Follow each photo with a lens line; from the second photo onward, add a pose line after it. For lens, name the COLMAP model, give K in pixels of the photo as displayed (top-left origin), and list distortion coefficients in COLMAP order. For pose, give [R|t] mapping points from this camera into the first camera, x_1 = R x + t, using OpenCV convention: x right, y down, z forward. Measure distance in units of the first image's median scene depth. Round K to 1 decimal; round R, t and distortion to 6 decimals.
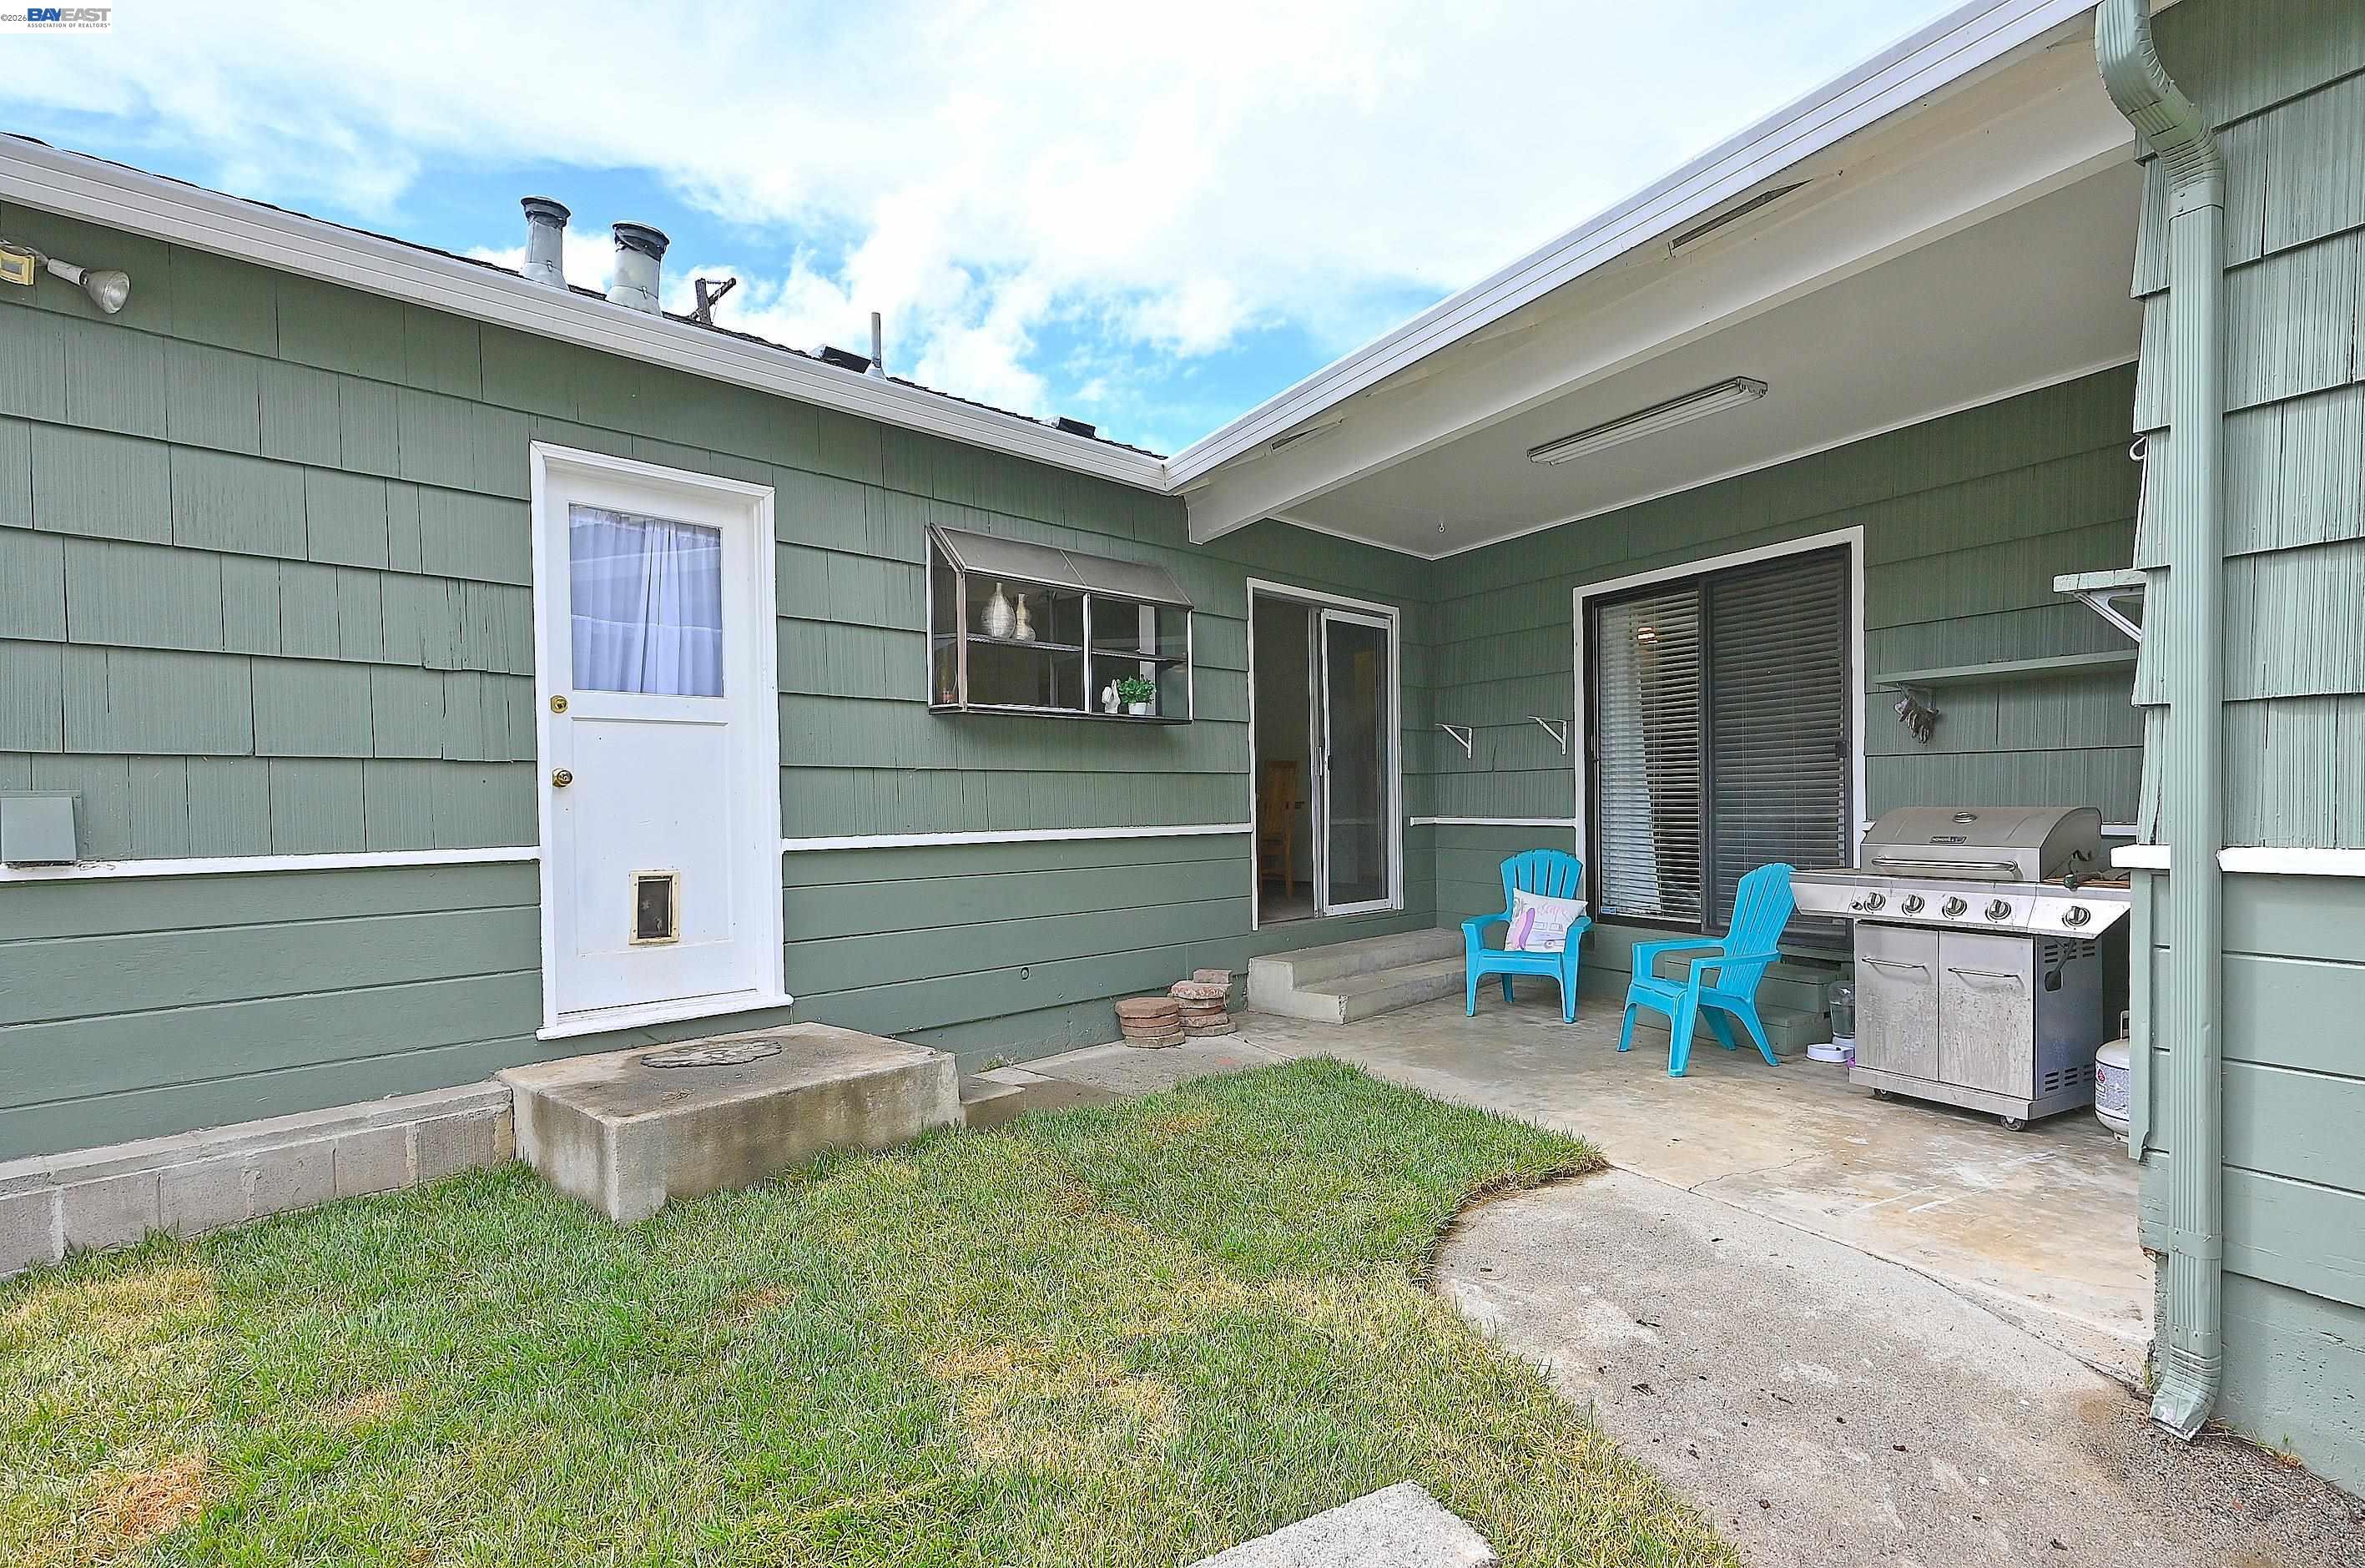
lens RADIAL K [[1160.4, 0, 1182.5], [0, 1160.4, 784.0], [0, 0, 1]] dist [-0.002118, -0.001104]
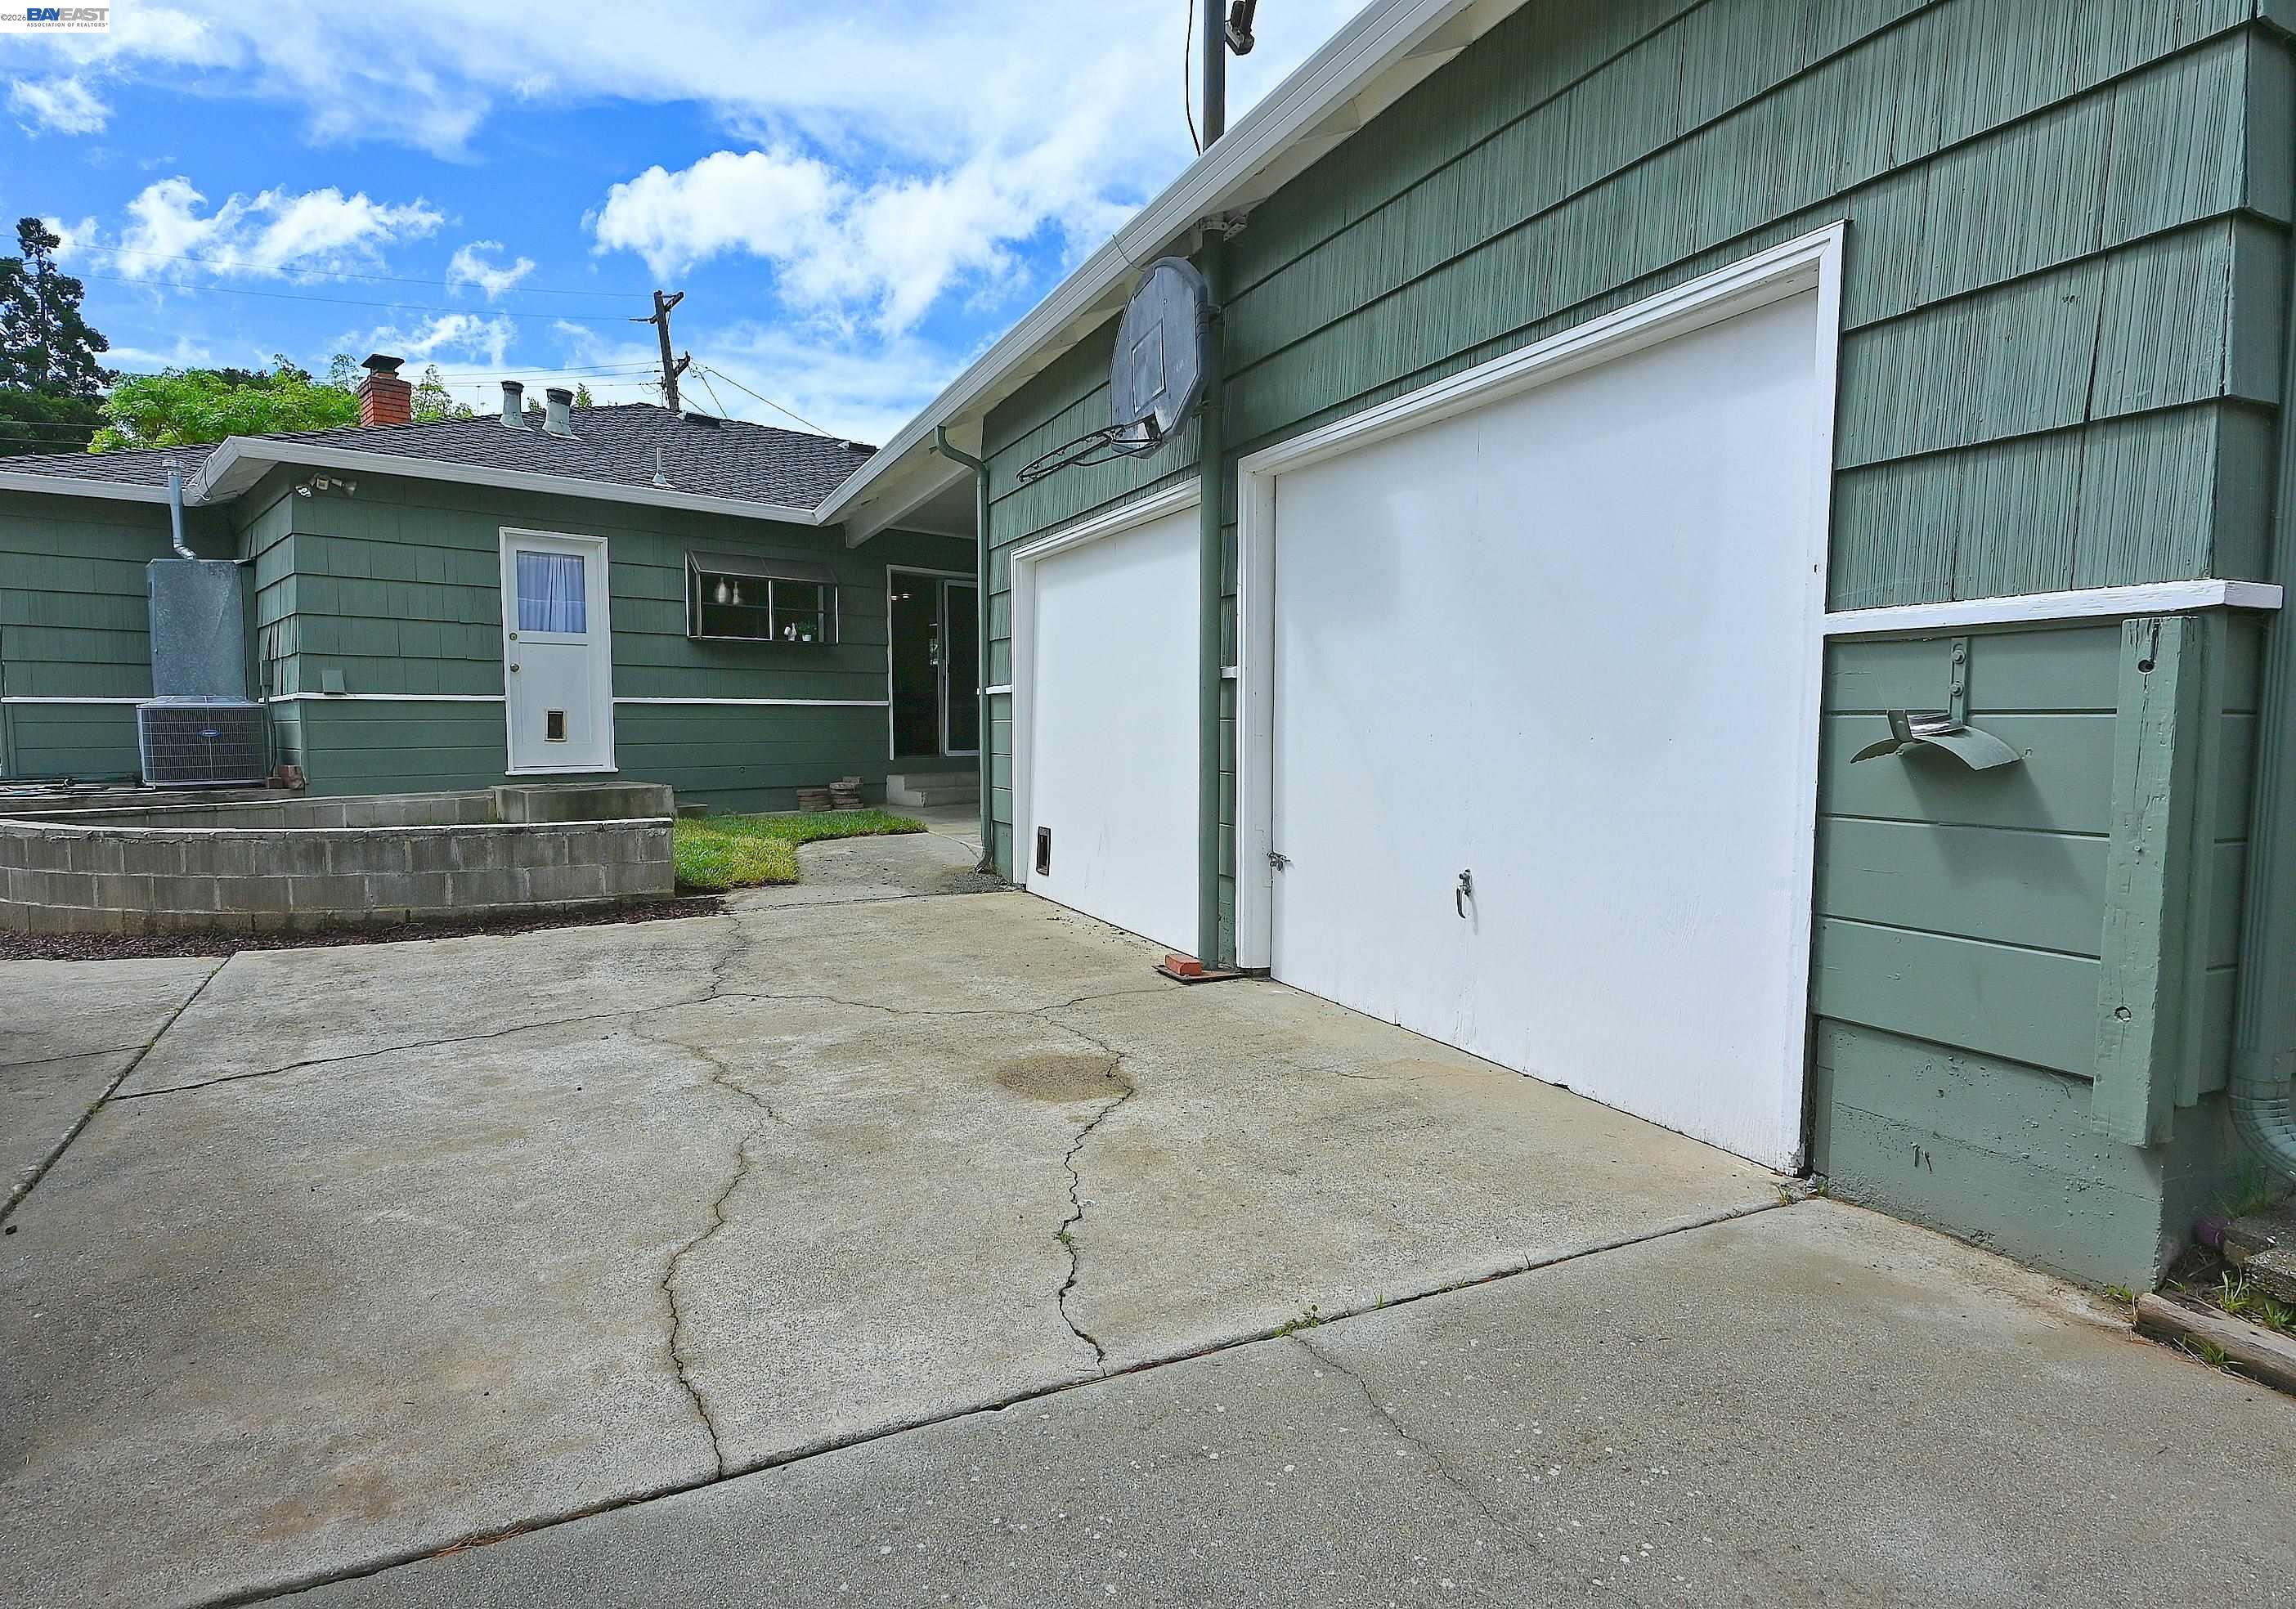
lens RADIAL K [[1224.7, 0, 1148.0], [0, 1224.7, 804.5], [0, 0, 1]] dist [-0.050577, 0.001013]
pose [[0.995899, 0.018967, -0.088466, 0.840027], [-0.012573, 0.997305, 0.072281, 0.067849], [0.089599, -0.070872, 0.993453, -1.164447]]
